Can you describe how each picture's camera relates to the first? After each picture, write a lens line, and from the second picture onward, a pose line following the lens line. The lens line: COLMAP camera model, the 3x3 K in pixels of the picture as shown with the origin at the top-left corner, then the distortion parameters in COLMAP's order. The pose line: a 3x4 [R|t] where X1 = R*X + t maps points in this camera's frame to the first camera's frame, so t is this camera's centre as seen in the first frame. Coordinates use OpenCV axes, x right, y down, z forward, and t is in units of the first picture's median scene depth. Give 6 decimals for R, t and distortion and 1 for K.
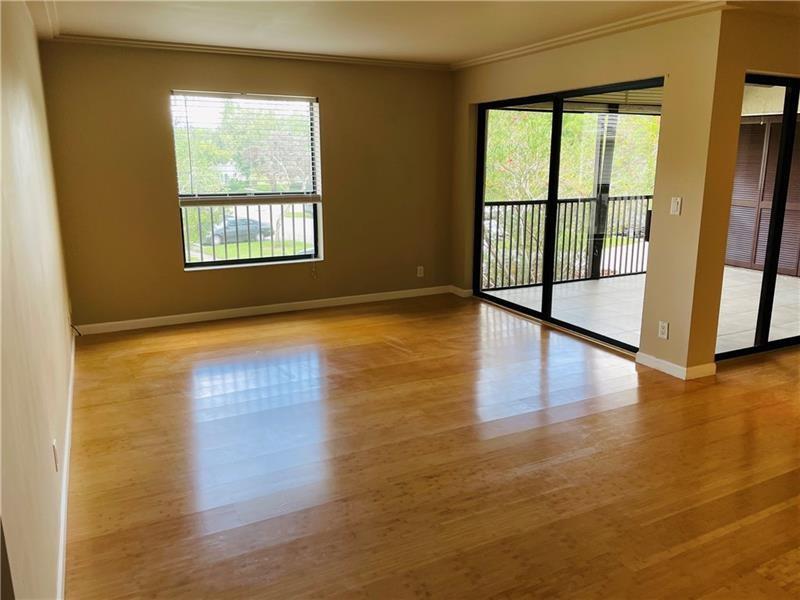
lens RADIAL K [[604.2, 0, 402.4], [0, 604.2, 297.9], [0, 0, 1]] dist [0.066120, -0.091443]
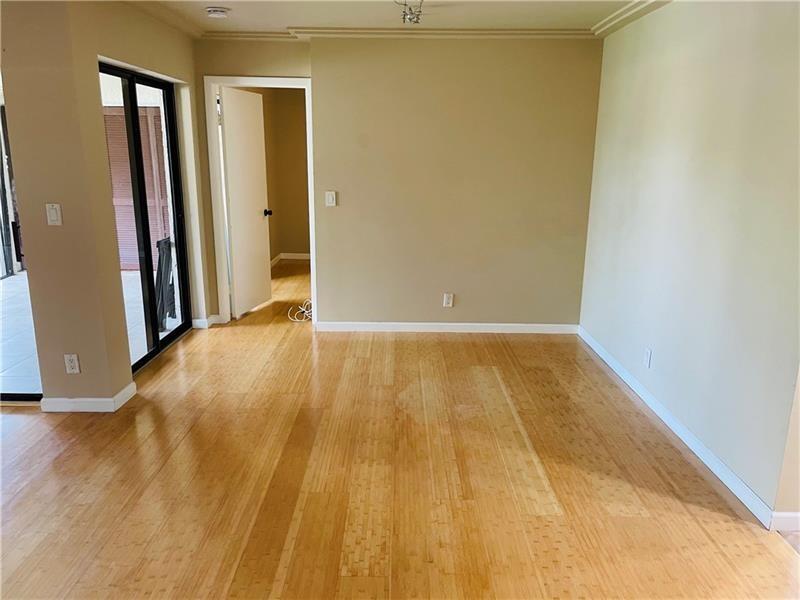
lens RADIAL K [[604.2, 0, 406.3], [0, 604.2, 303.1], [0, 0, 1]] dist [0.066120, -0.091443]
pose [[0.439764, -0.213591, 0.872345, -0.078814], [0.194560, 0.970900, 0.139641, -0.054638], [-0.876786, 0.108314, 0.468523, 0.206038]]
